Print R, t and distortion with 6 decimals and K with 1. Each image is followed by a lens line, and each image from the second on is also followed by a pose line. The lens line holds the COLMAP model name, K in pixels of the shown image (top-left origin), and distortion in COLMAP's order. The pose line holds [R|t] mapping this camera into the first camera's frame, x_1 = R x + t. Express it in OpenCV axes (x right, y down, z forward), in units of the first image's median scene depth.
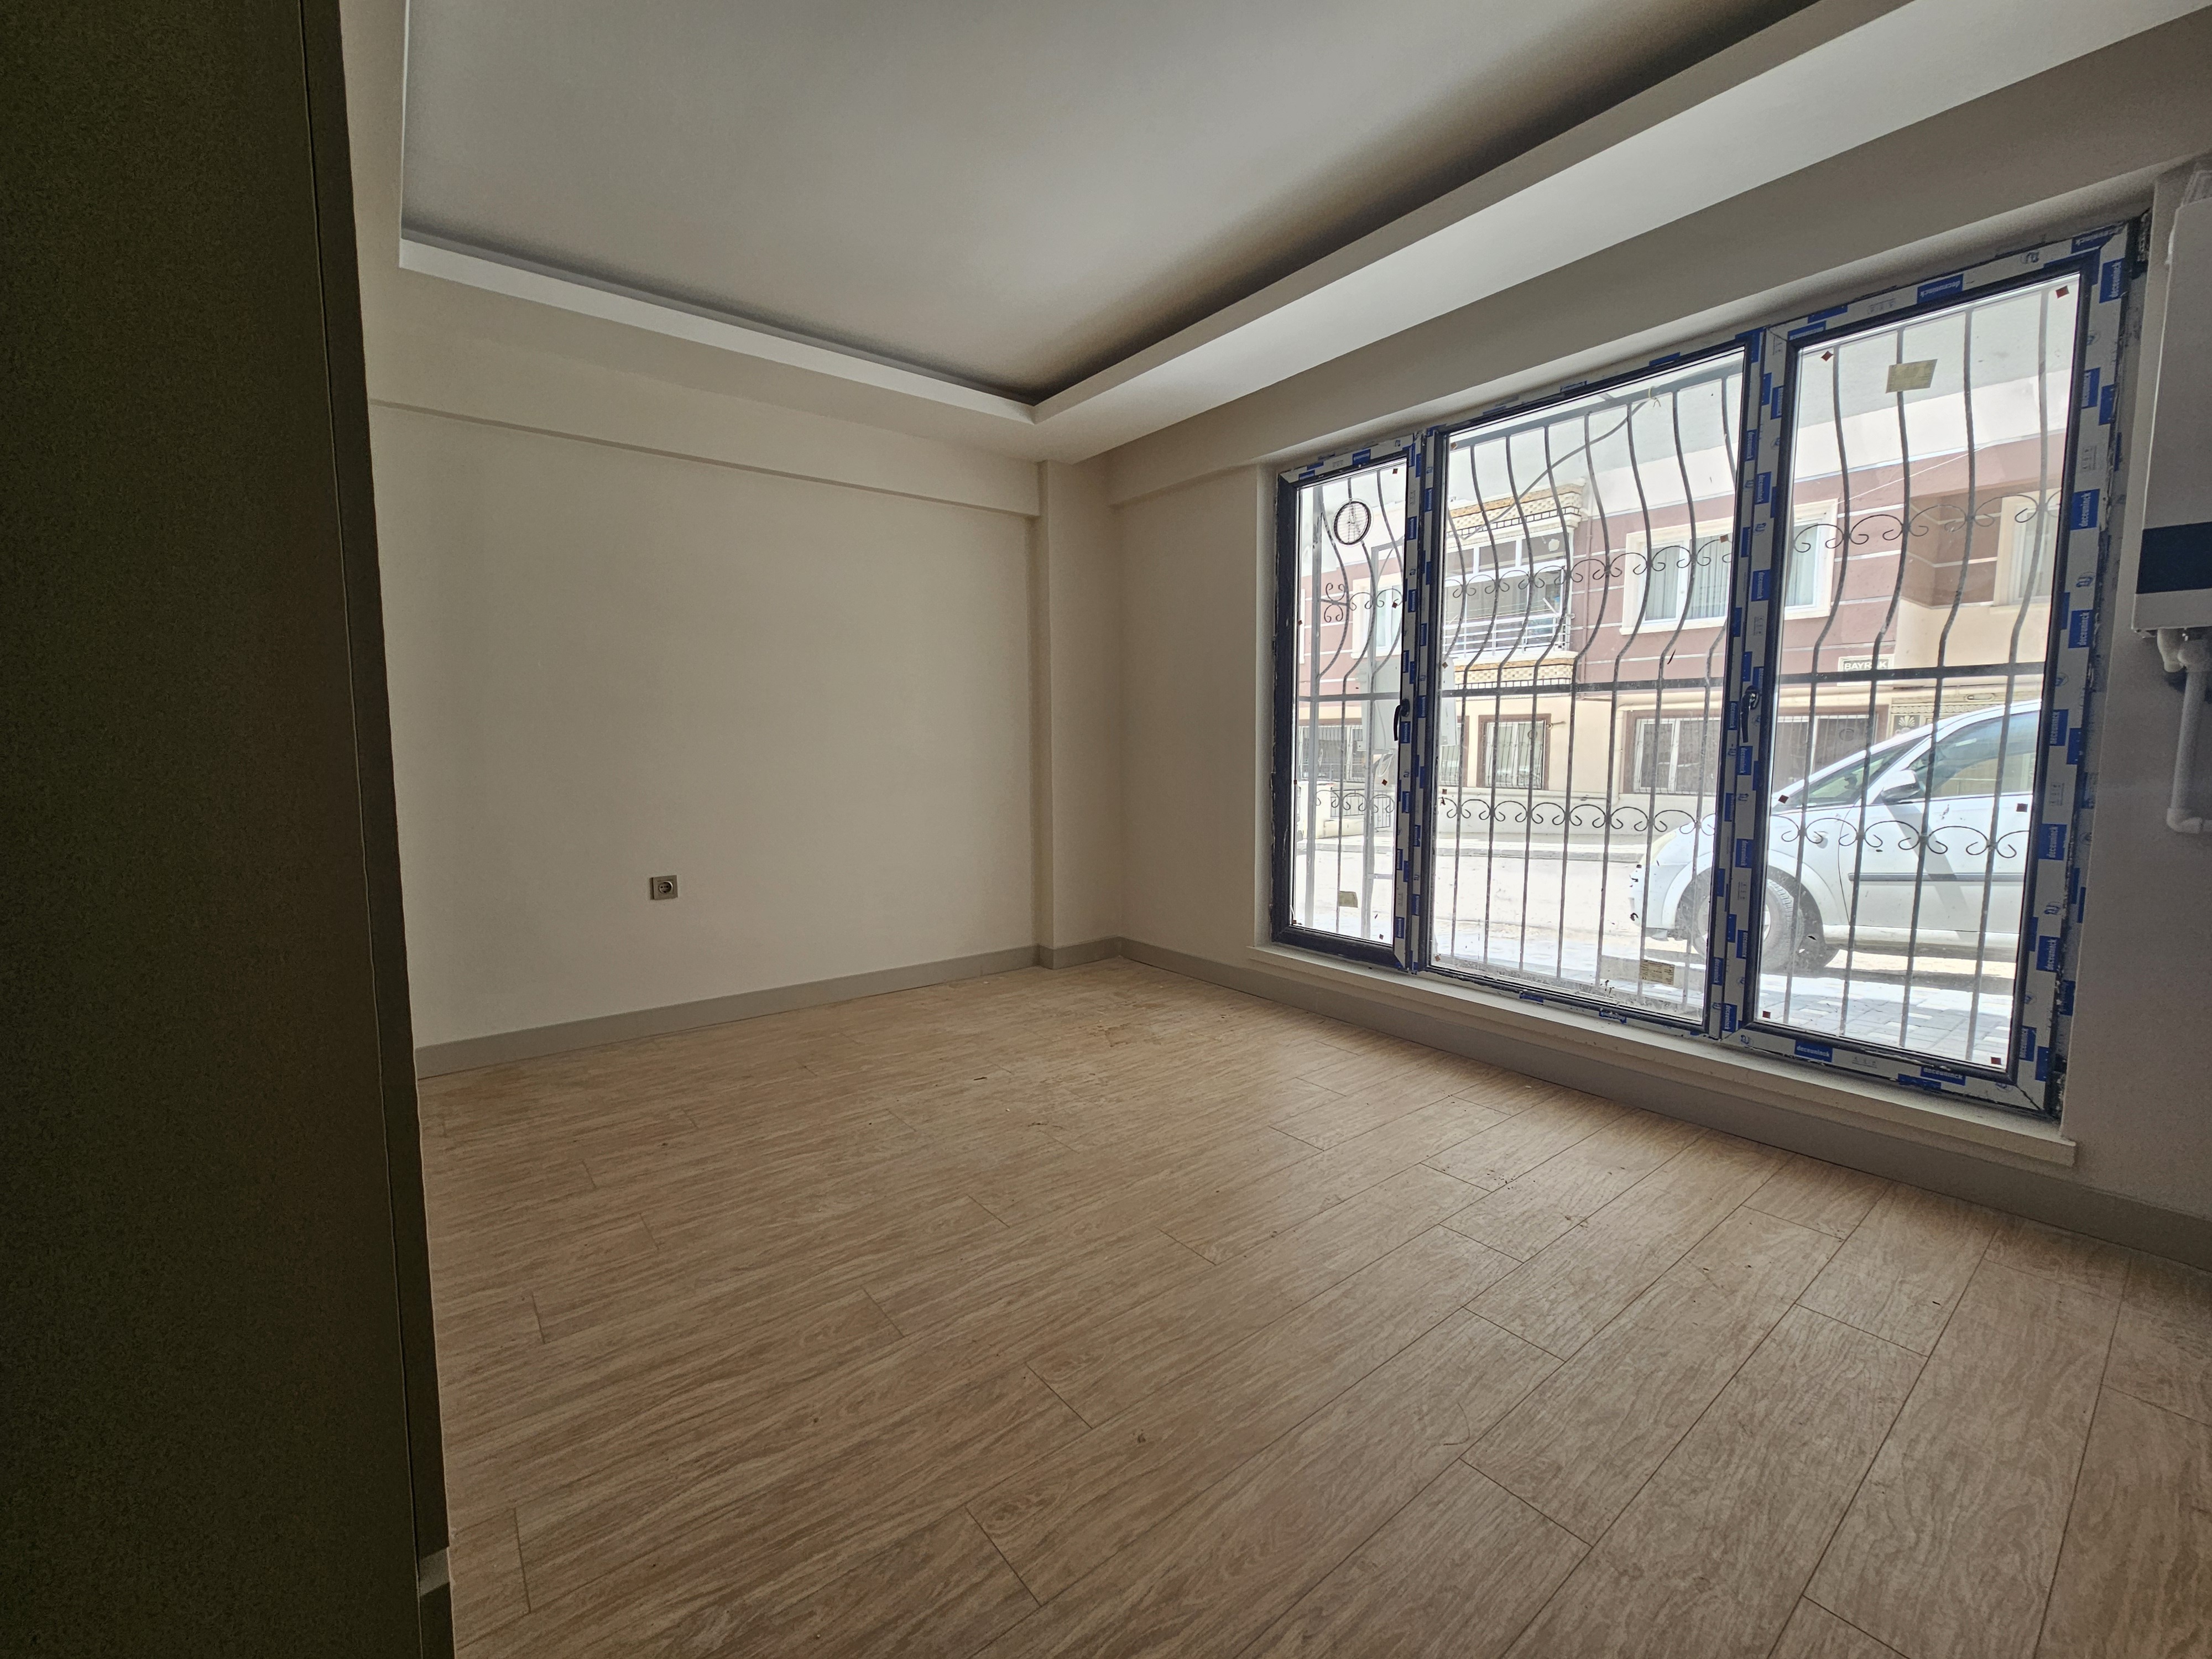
lens RADIAL K [[902.3, 0, 1088.2], [0, 902.3, 832.7], [0, 0, 1]] dist [-0.006584, 0.002203]
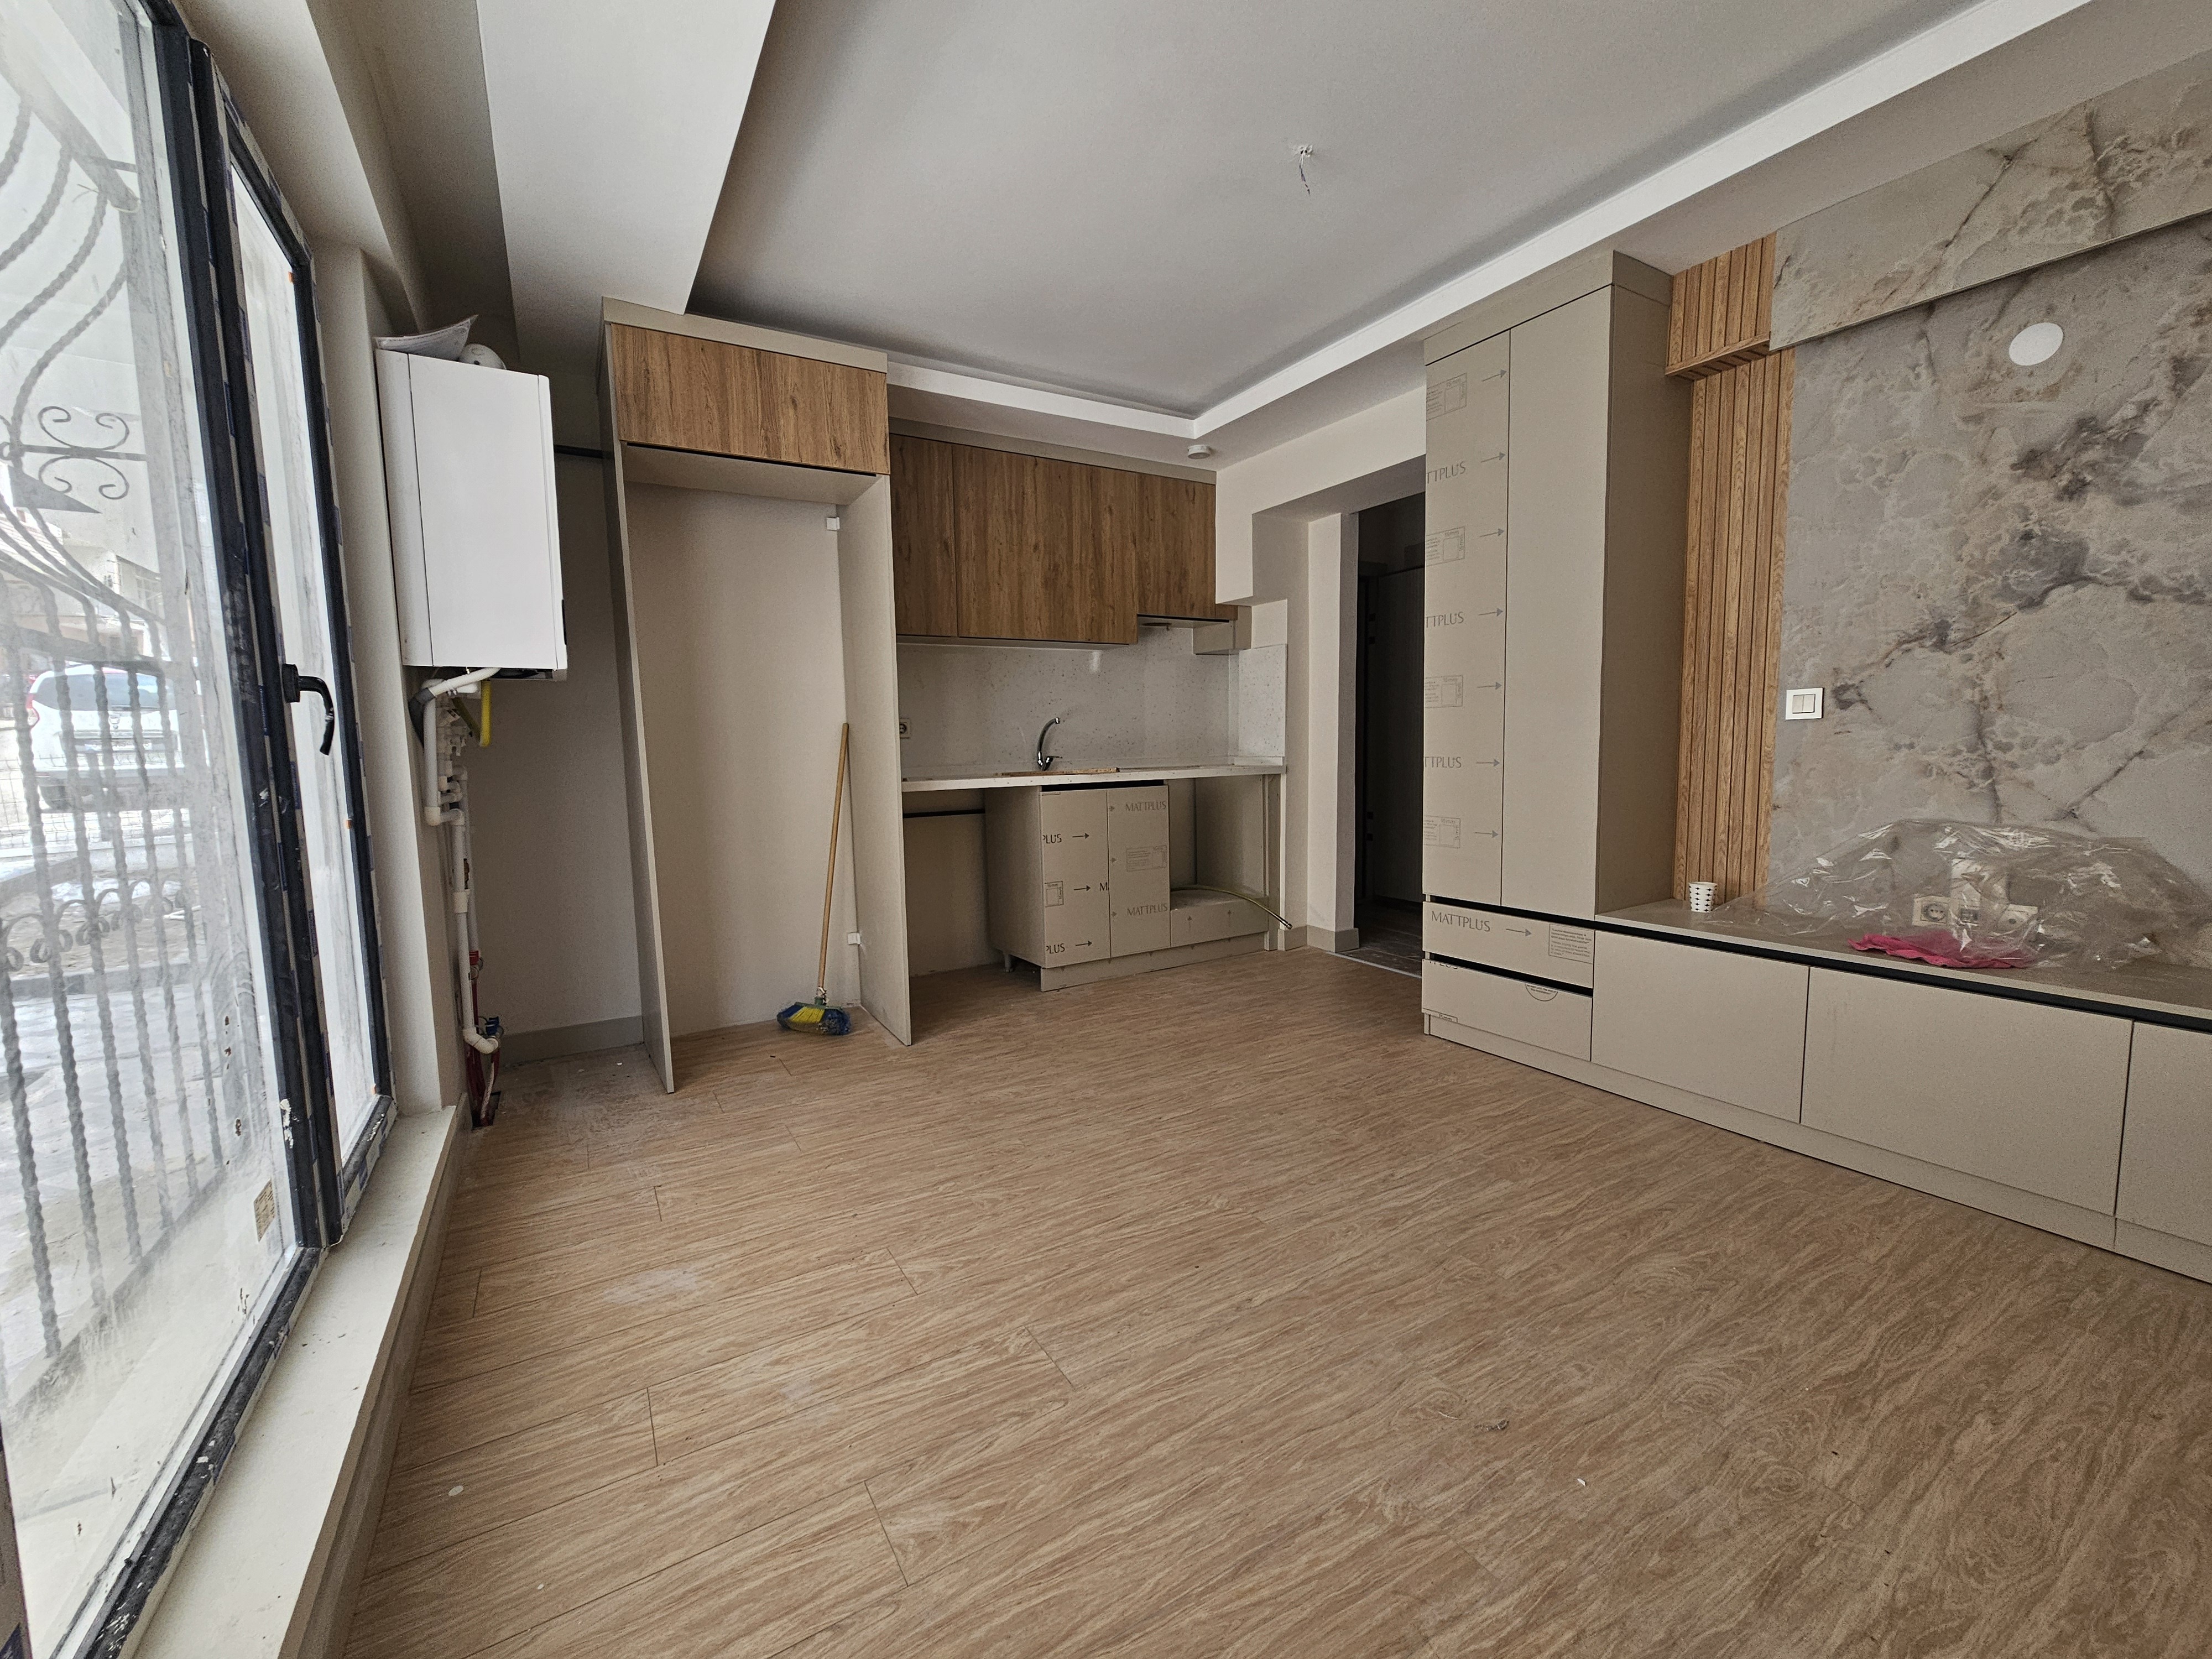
lens RADIAL K [[902.3, 0, 1089.6], [0, 902.3, 834.1], [0, 0, 1]] dist [-0.006584, 0.002203]
pose [[-0.991596, 0.013922, 0.128619, 0.105136], [0.039910, 0.978622, 0.201758, -0.137968], [-0.123061, 0.205196, -0.970954, 1.414860]]
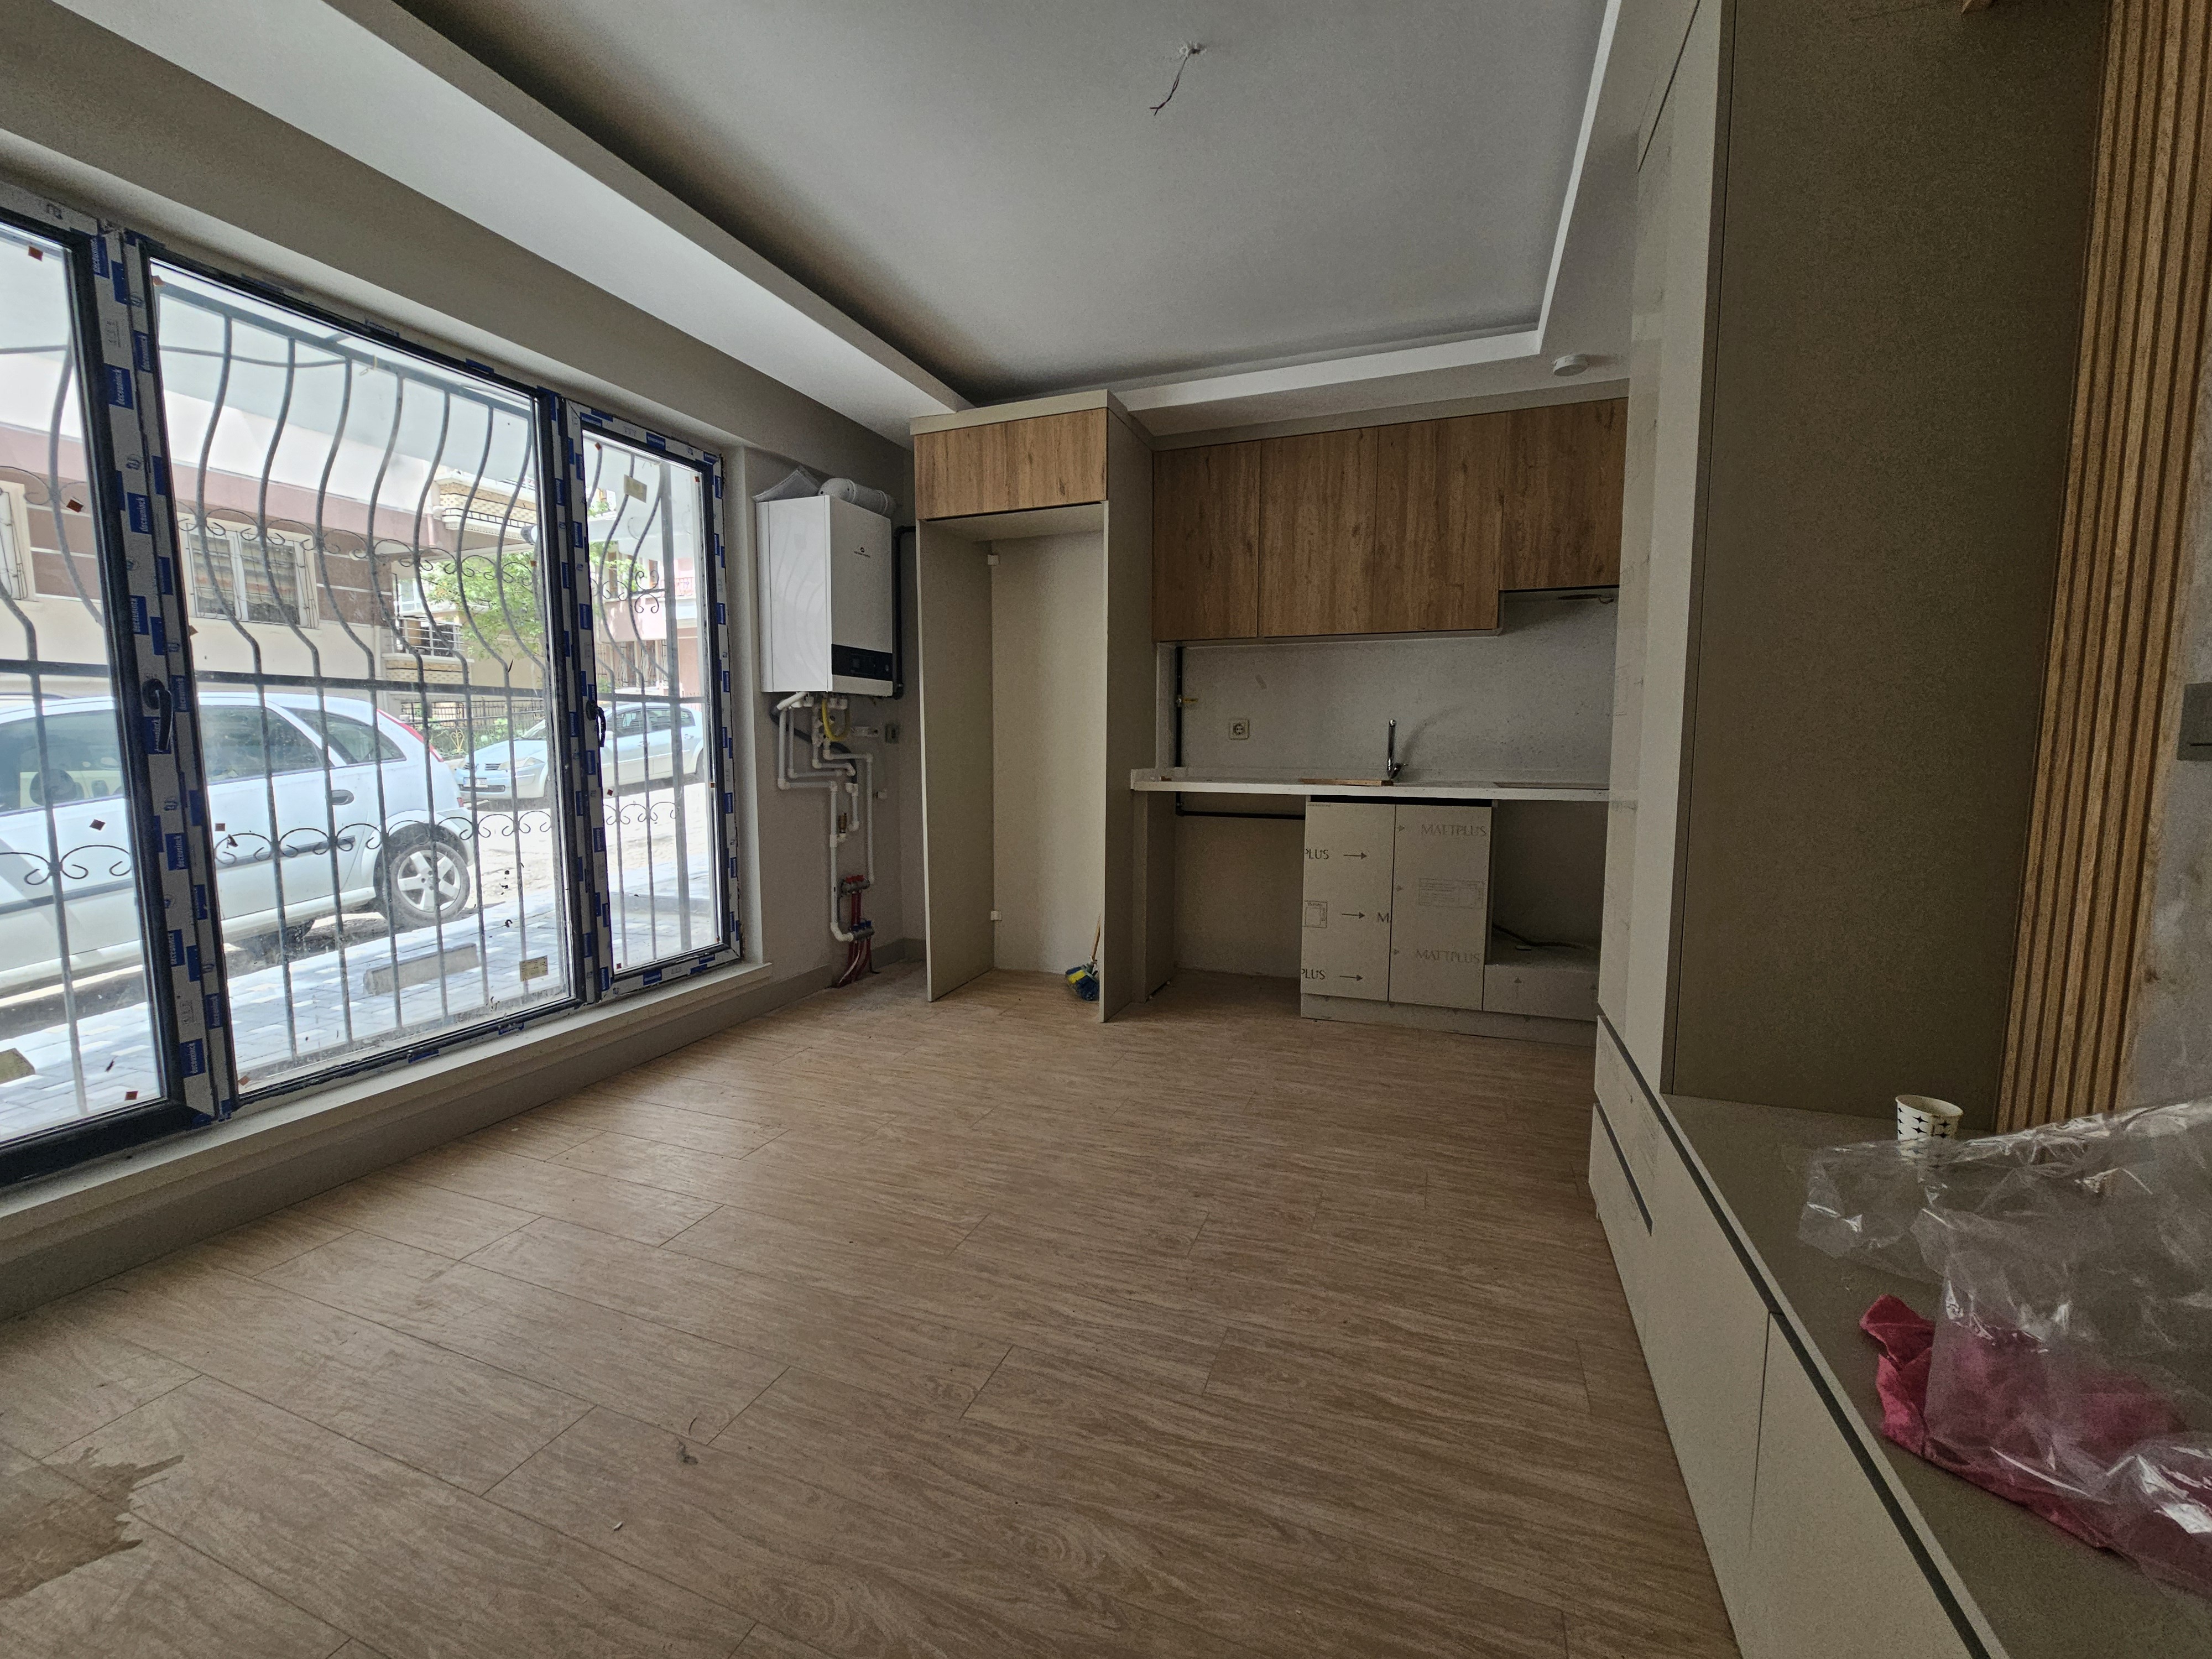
lens RADIAL K [[902.3, 0, 1098.3], [0, 902.3, 831.9], [0, 0, 1]] dist [-0.006584, 0.002203]
pose [[-0.515241, -0.085495, 0.852770, -0.588971], [0.089224, 0.984254, 0.152586, -0.103120], [-0.852388, 0.154707, -0.499500, 0.955299]]
